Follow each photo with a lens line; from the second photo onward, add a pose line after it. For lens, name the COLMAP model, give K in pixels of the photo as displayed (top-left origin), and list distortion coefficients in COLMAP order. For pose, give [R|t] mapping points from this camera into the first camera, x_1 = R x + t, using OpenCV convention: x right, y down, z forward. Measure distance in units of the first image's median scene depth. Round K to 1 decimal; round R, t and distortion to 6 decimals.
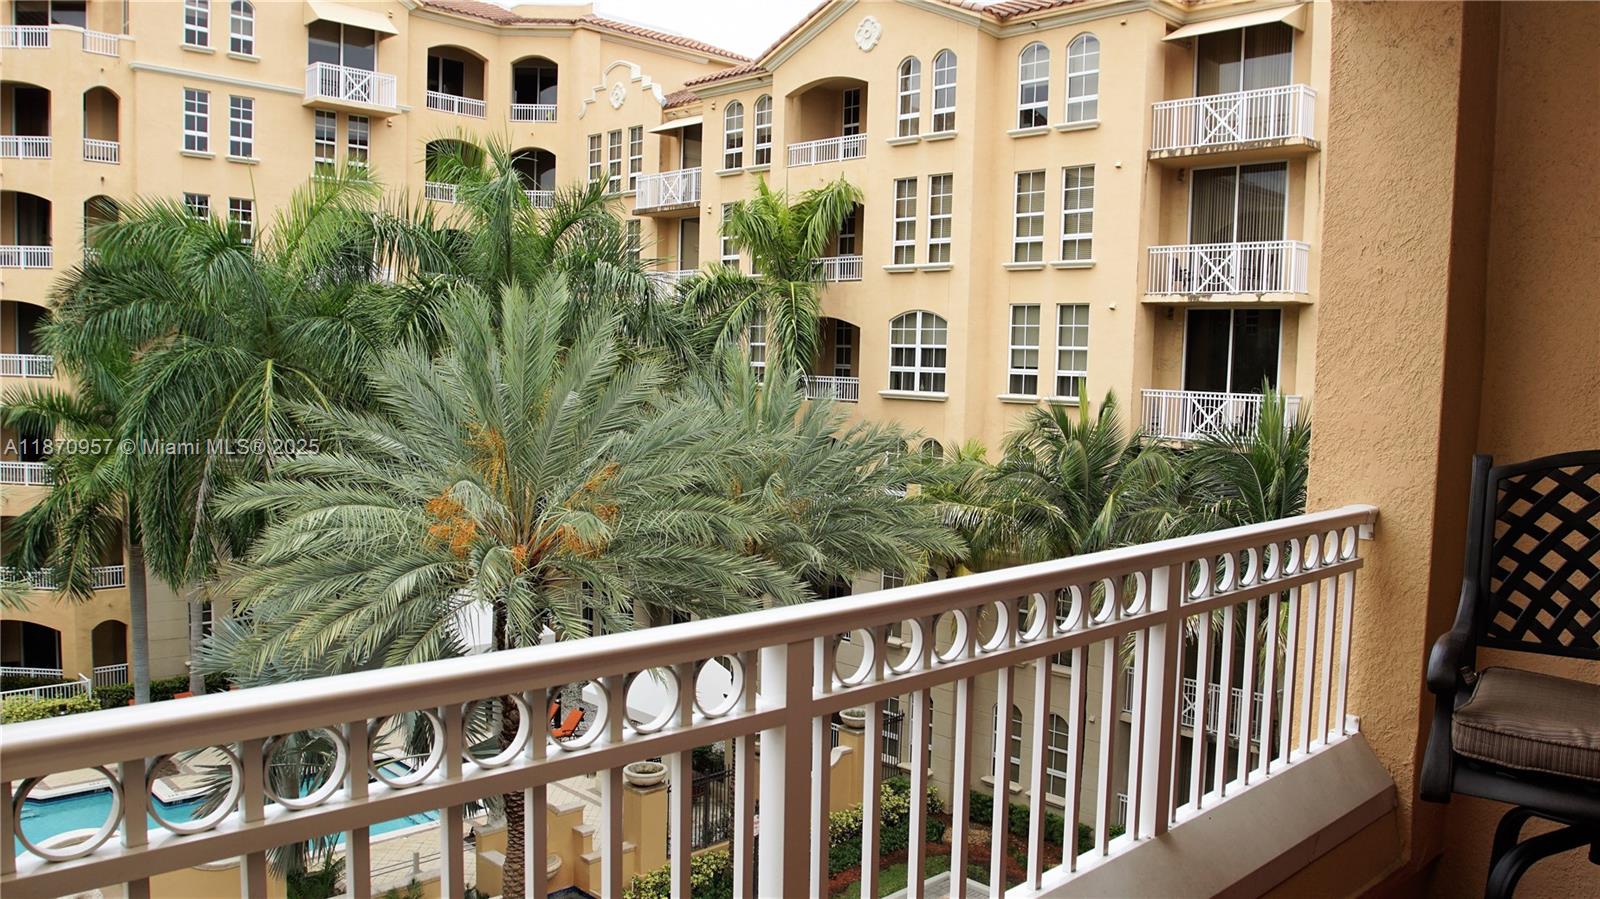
lens RADIAL K [[1227.6, 0, 800.0], [0, 1227.6, 470.5], [0, 0, 1]] dist [-0.052956, 0.008299]
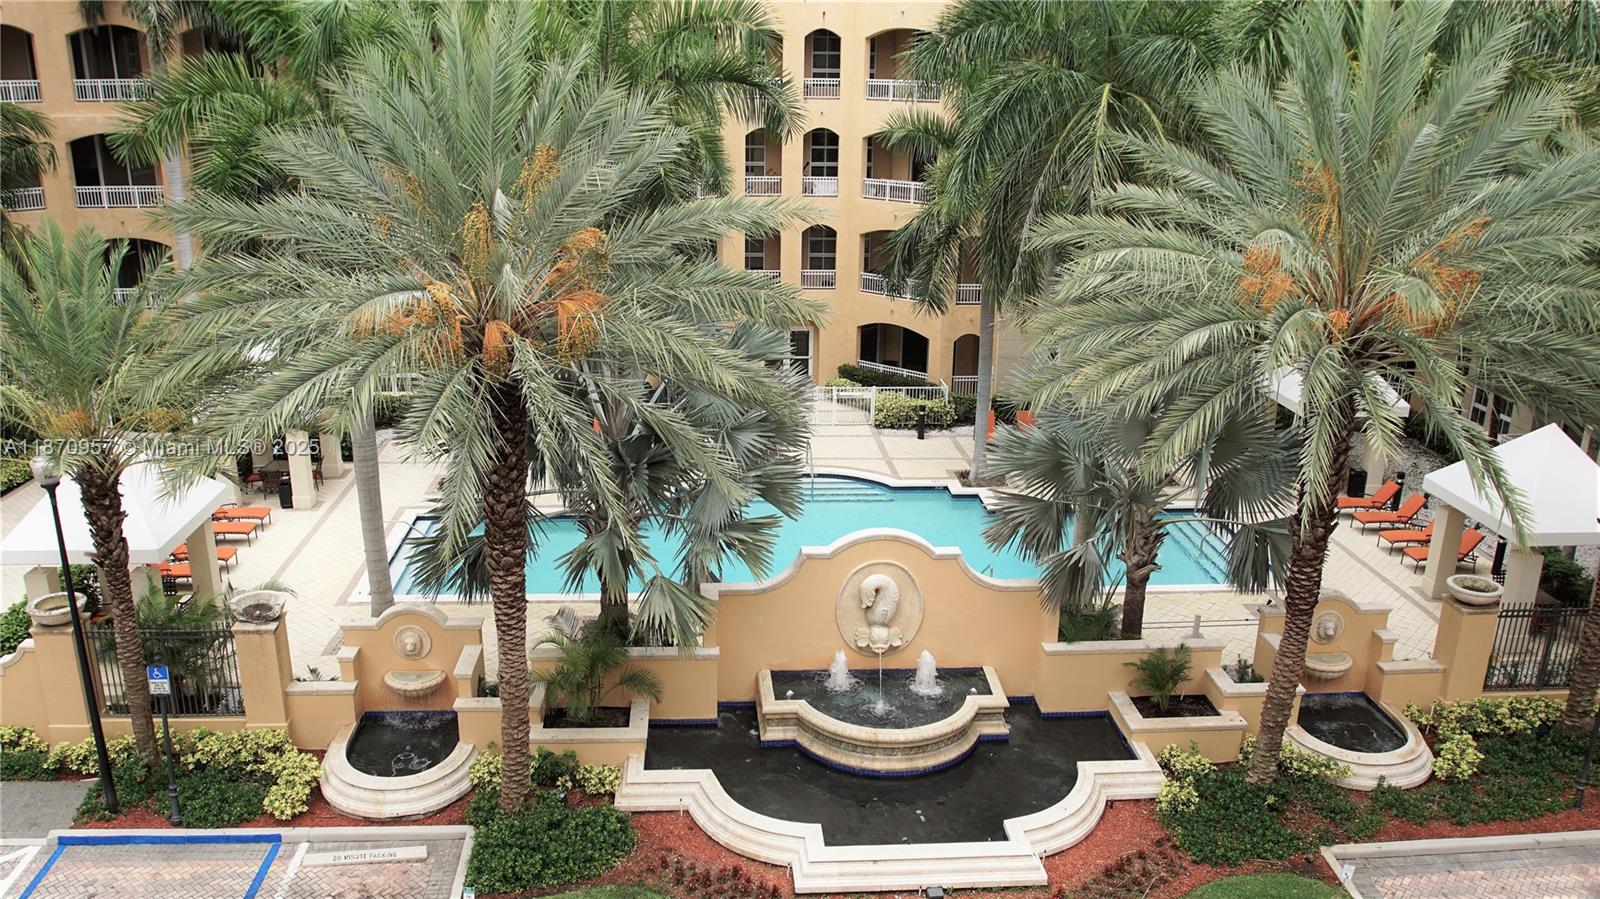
lens RADIAL K [[1227.6, 0, 800.0], [0, 1227.6, 470.5], [0, 0, 1]] dist [-0.052956, 0.008299]
pose [[0.765805, 0.181653, -0.616884, 0.021751], [-0.044793, 0.972012, 0.230621, -0.007008], [0.641511, -0.148979, 0.752508, 0.099165]]
